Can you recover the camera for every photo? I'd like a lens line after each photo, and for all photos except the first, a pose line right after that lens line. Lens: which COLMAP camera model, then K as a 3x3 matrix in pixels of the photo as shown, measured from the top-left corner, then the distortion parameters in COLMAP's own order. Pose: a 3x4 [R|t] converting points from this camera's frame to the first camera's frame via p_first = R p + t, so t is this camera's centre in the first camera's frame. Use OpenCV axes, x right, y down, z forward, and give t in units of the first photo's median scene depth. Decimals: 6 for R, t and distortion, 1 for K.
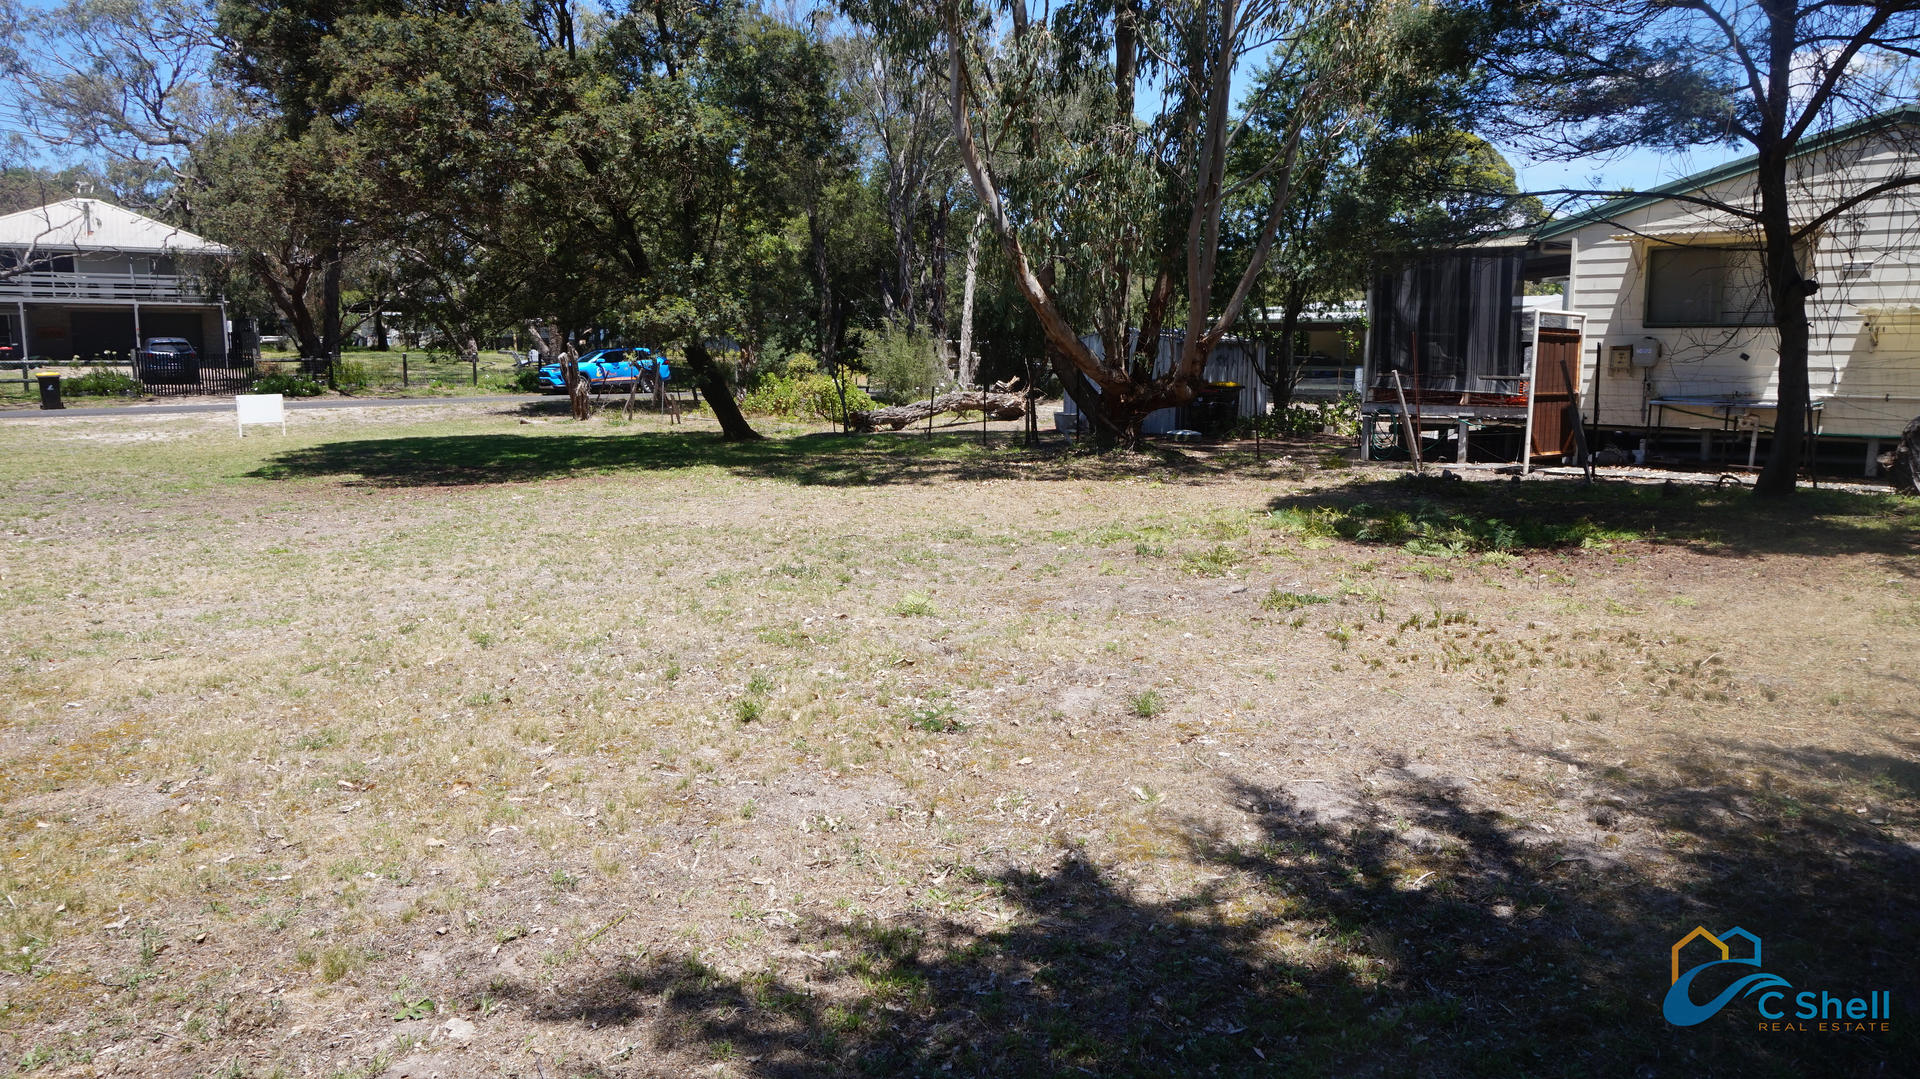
lens RADIAL K [[1323.4, 0, 960.0], [0, 1323.4, 539.5], [0, 0, 1]] dist [-0.010174, -0.000642]
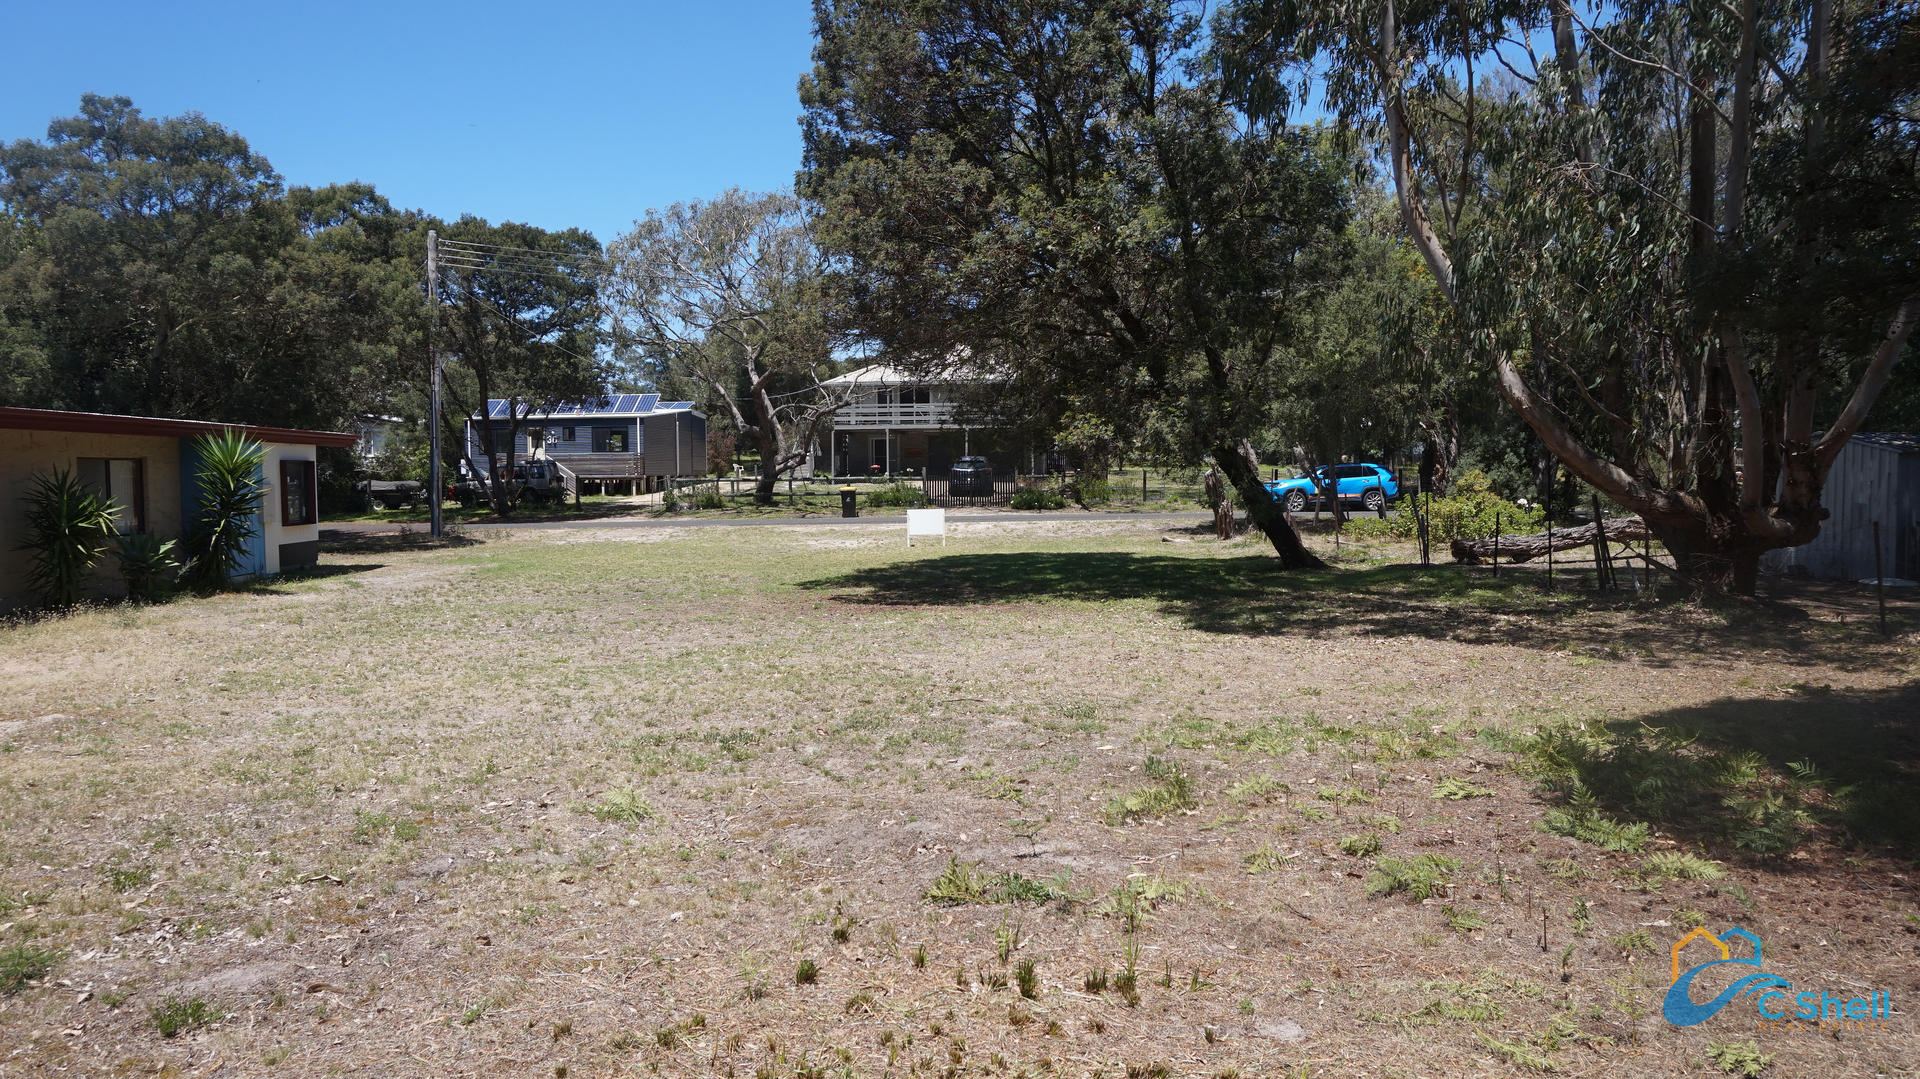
lens RADIAL K [[1323.4, 0, 960.0], [0, 1323.4, 539.5], [0, 0, 1]] dist [-0.010174, -0.000642]
pose [[0.815043, 0.026550, -0.578792, 0.096677], [-0.075461, 0.995305, -0.060605, -0.012801], [0.574465, 0.093072, 0.813220, 0.073588]]
